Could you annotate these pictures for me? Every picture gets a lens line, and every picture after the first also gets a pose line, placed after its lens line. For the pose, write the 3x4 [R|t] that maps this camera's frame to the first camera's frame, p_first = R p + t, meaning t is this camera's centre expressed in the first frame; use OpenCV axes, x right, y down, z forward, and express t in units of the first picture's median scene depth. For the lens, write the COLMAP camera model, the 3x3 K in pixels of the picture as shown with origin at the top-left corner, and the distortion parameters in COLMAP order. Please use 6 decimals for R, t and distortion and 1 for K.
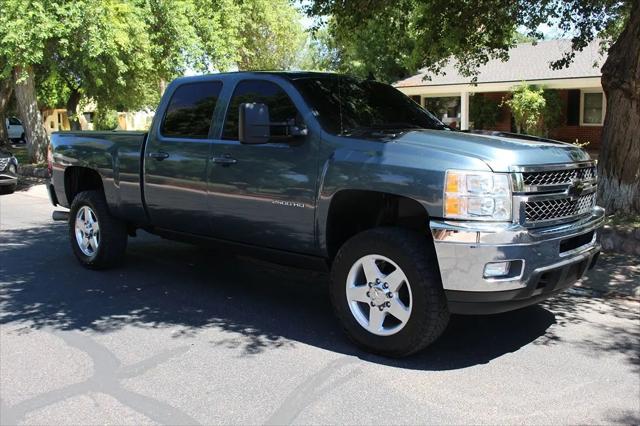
lens RADIAL K [[645.0, 0, 320.0], [0, 645.0, 213.0], [0, 0, 1]] dist [-0.106283, 0.007500]
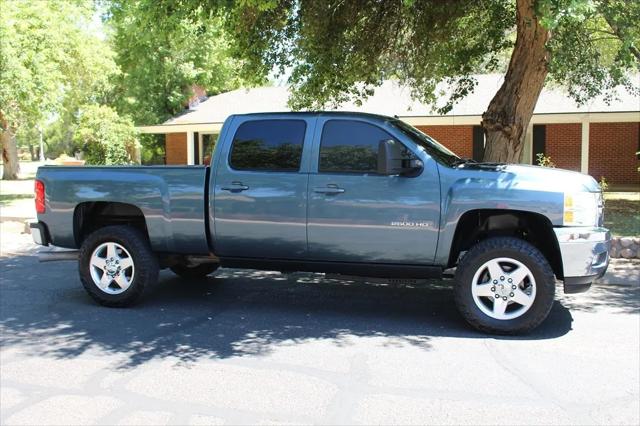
lens RADIAL K [[613.7, 0, 310.6], [0, 613.7, 214.1], [0, 0, 1]] dist [-0.082455, 0.010039]
pose [[0.899259, -0.039381, 0.435640, -0.676311], [0.059953, 0.997636, -0.033573, -0.004859], [-0.433288, 0.056308, 0.899495, 0.041105]]
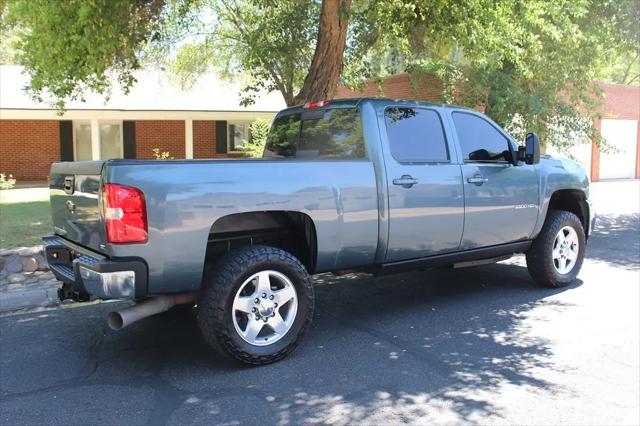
lens RADIAL K [[601.1, 0, 320.0], [0, 601.1, 213.0], [0, 0, 1]] dist [-0.098278, -0.009986]
pose [[0.192107, -0.097047, 0.976564, -1.312046], [0.140728, 0.987538, 0.070454, -0.144114], [-0.971231, 0.123895, 0.203370, 1.104713]]
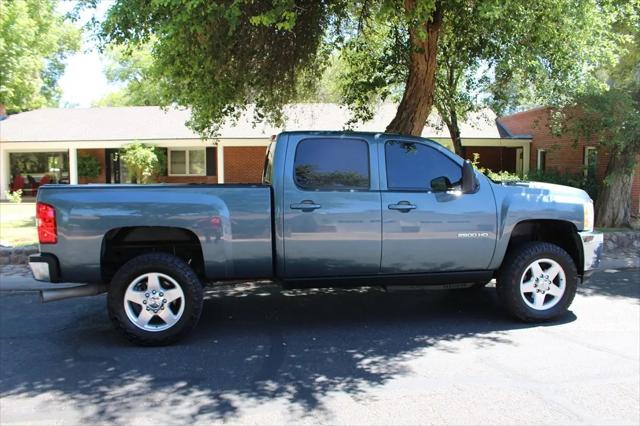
lens RADIAL K [[528.5, 0, 320.0], [0, 528.5, 213.0], [0, 0, 1]] dist [-0.113491, 0.011511]
pose [[0.610154, -0.054923, 0.790377, -1.057113], [0.107344, 0.994126, -0.013785, -0.075395], [-0.784978, 0.093253, 0.612465, 0.539566]]
